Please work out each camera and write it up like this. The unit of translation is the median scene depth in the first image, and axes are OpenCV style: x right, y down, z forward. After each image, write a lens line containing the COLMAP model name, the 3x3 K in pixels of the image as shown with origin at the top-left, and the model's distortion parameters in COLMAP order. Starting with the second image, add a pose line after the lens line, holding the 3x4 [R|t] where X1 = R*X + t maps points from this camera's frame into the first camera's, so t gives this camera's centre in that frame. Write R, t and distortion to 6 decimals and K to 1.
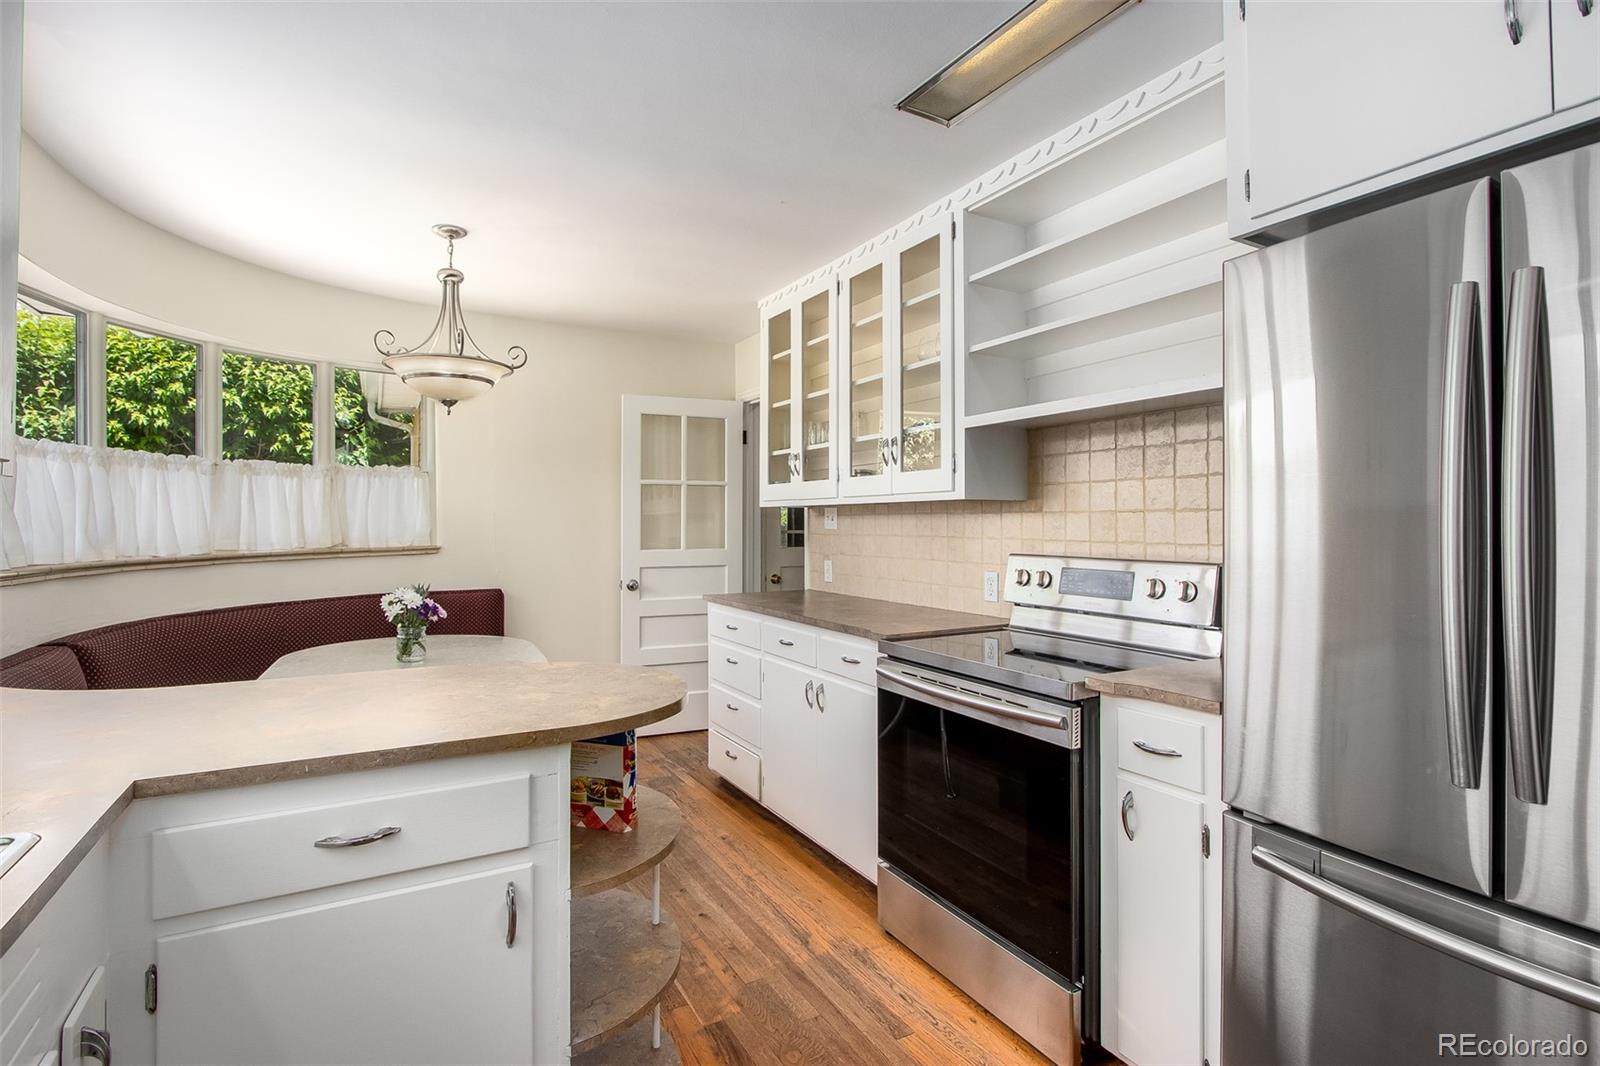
lens RADIAL K [[757.7, 0, 800.0], [0, 757.7, 533.0], [0, 0, 1]] dist [-0.002161, -0.000220]
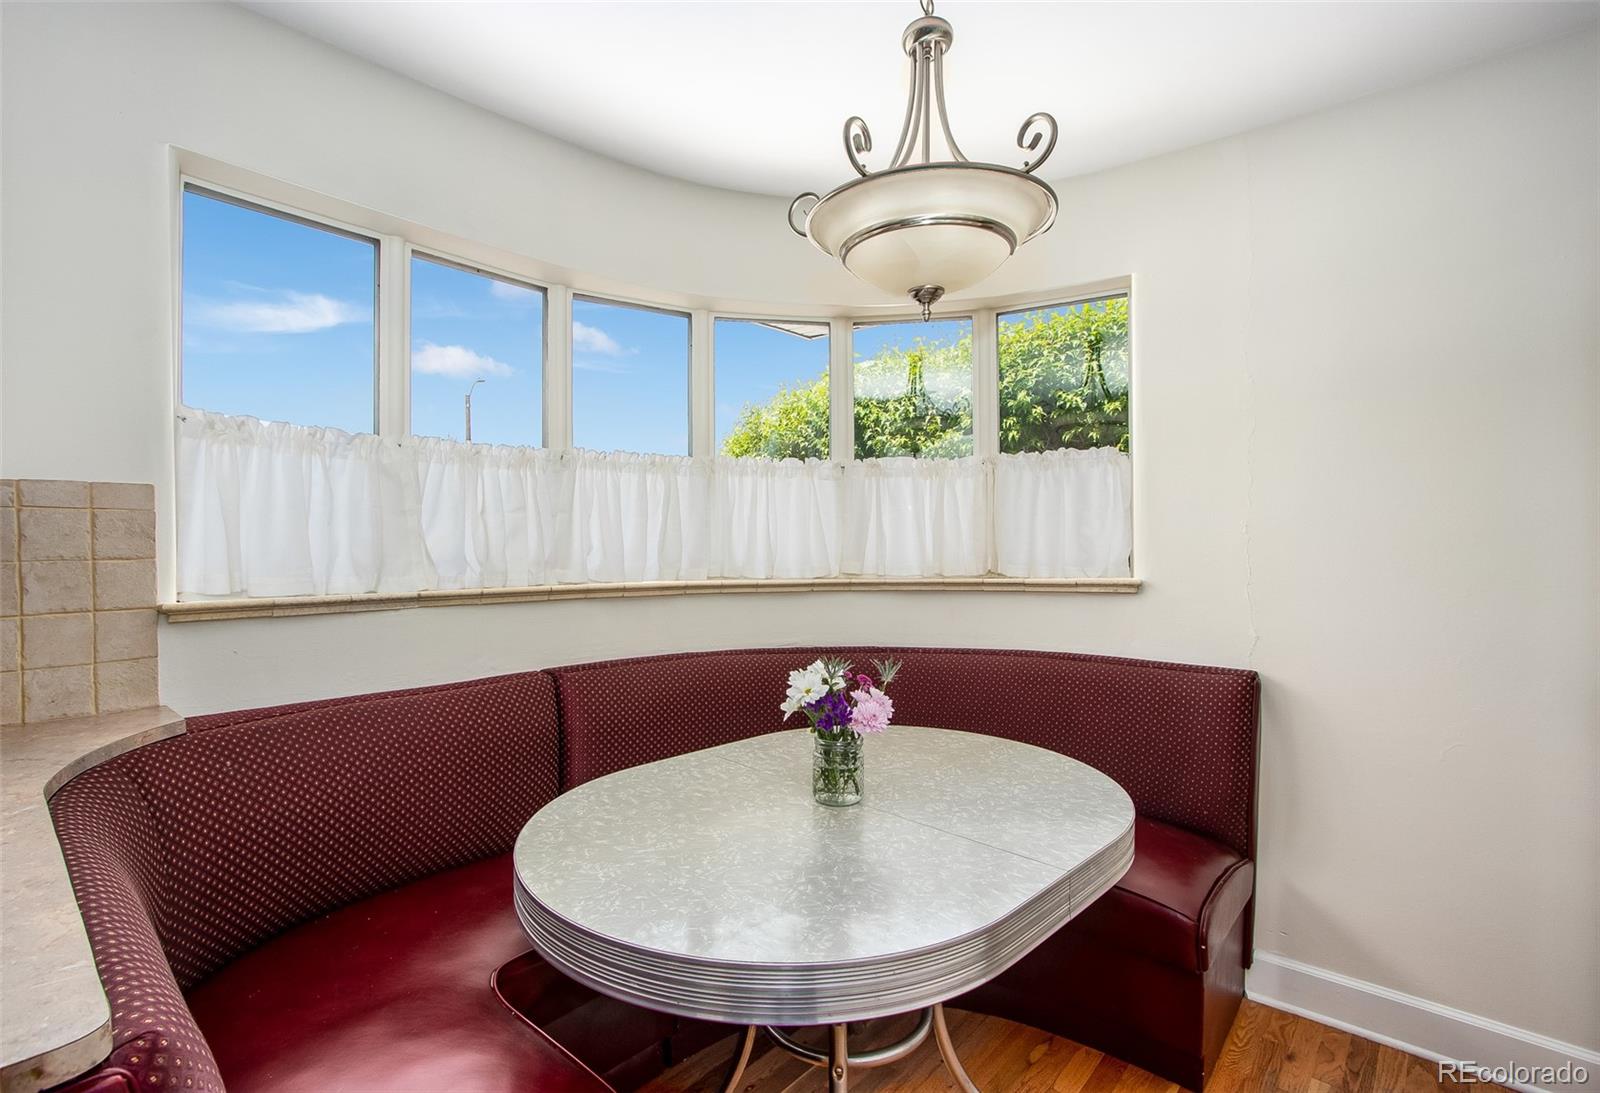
lens RADIAL K [[801.1, 0, 800.0], [0, 801.1, 546.5], [0, 0, 1]] dist [-0.001737, -0.000103]
pose [[0.337512, 0.001350, -0.941320, -0.001887], [-0.011066, 0.999936, -0.002534, -0.005456], [0.941256, 0.011272, 0.337505, 0.668555]]
